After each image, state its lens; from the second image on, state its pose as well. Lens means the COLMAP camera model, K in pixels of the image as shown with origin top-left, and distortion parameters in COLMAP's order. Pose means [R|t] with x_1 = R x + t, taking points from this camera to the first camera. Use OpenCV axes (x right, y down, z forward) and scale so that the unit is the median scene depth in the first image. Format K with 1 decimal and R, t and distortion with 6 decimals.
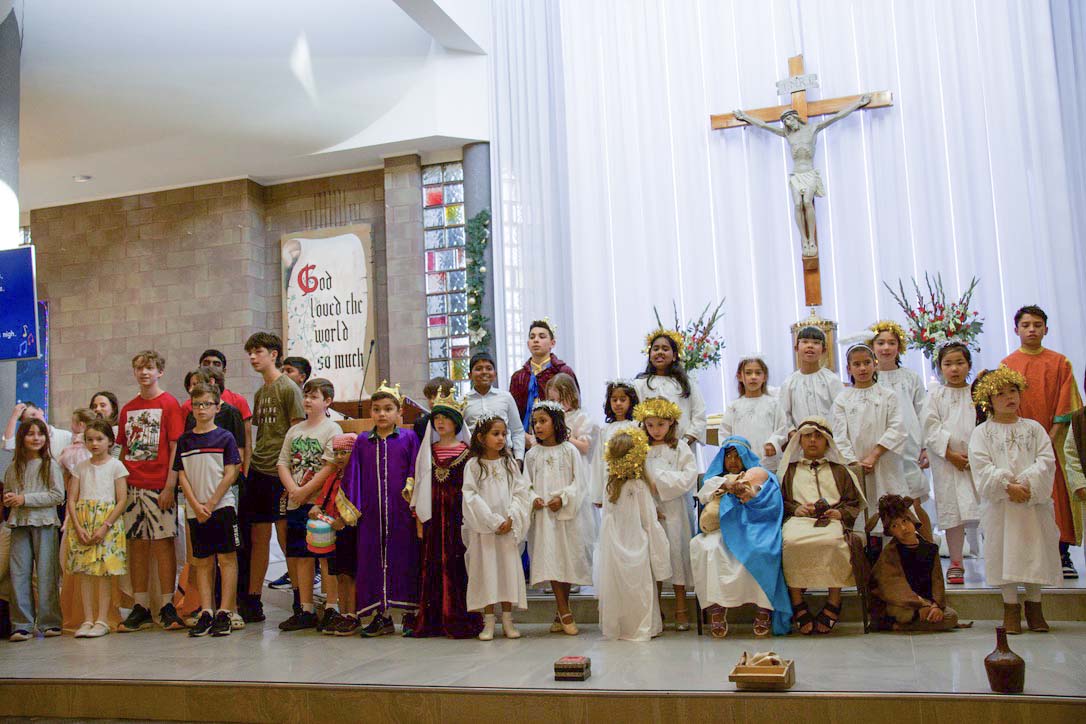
lens RADIAL K [[1100.3, 0, 545.5], [0, 1100.3, 347.4], [0, 0, 1]] dist [-0.027167, 0.005528]
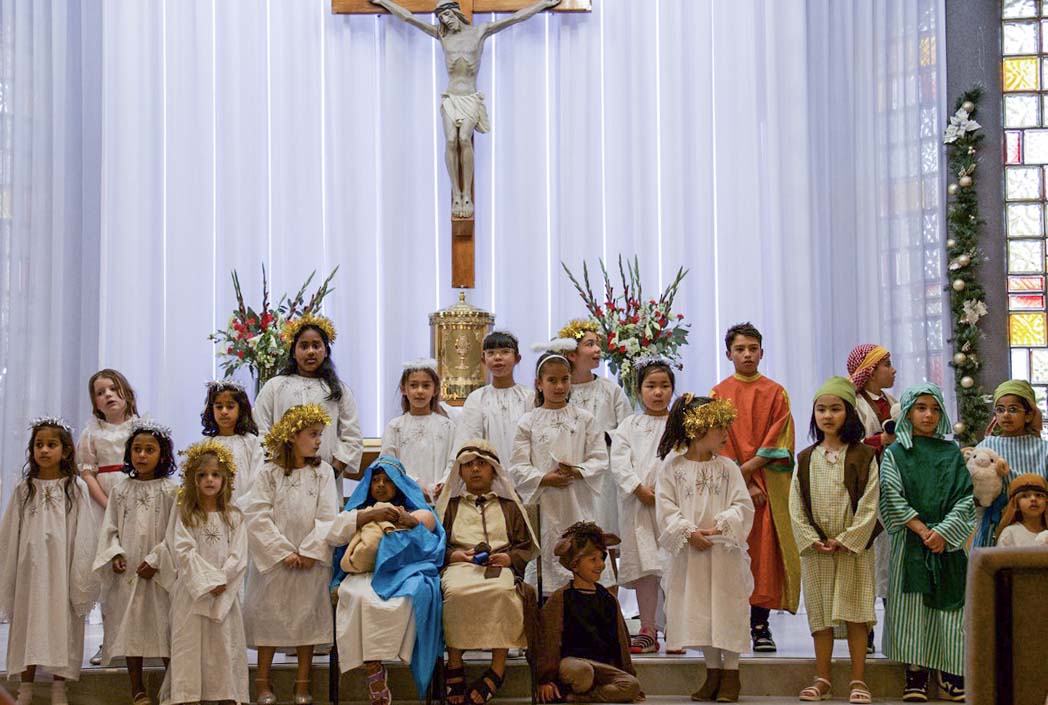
lens RADIAL K [[1925.4, 0, 518.2], [0, 1925.4, 365.9], [0, 0, 1]] dist [0.033155, 1.777171]
pose [[0.953776, 0.063444, 0.293745, -0.083113], [-0.069982, 0.997479, 0.011789, -0.005812], [-0.292256, -0.031801, 0.955811, -0.191355]]
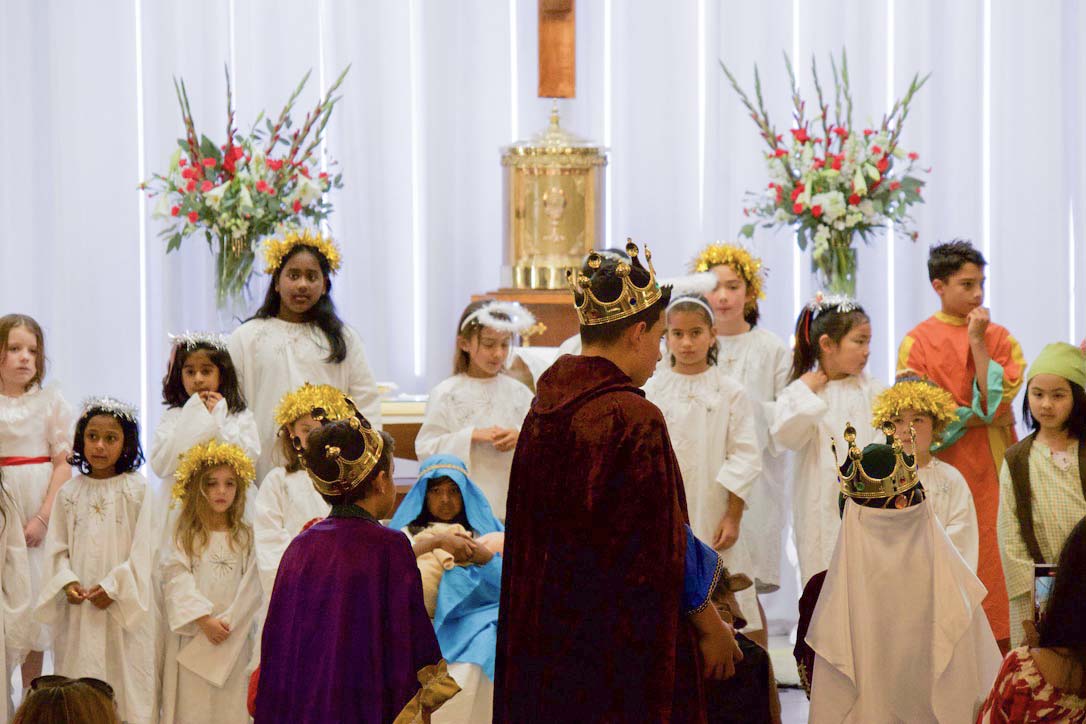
lens RADIAL K [[5169.5, 0, 543.0], [0, 5169.5, 362.0], [0, 0, 1]] dist [0.817033, 3.223127]
pose [[0.963196, 0.032947, 0.266774, -0.301863], [-0.067010, 0.990558, 0.119605, -0.184702], [-0.260315, -0.133080, 0.956309, -0.957135]]
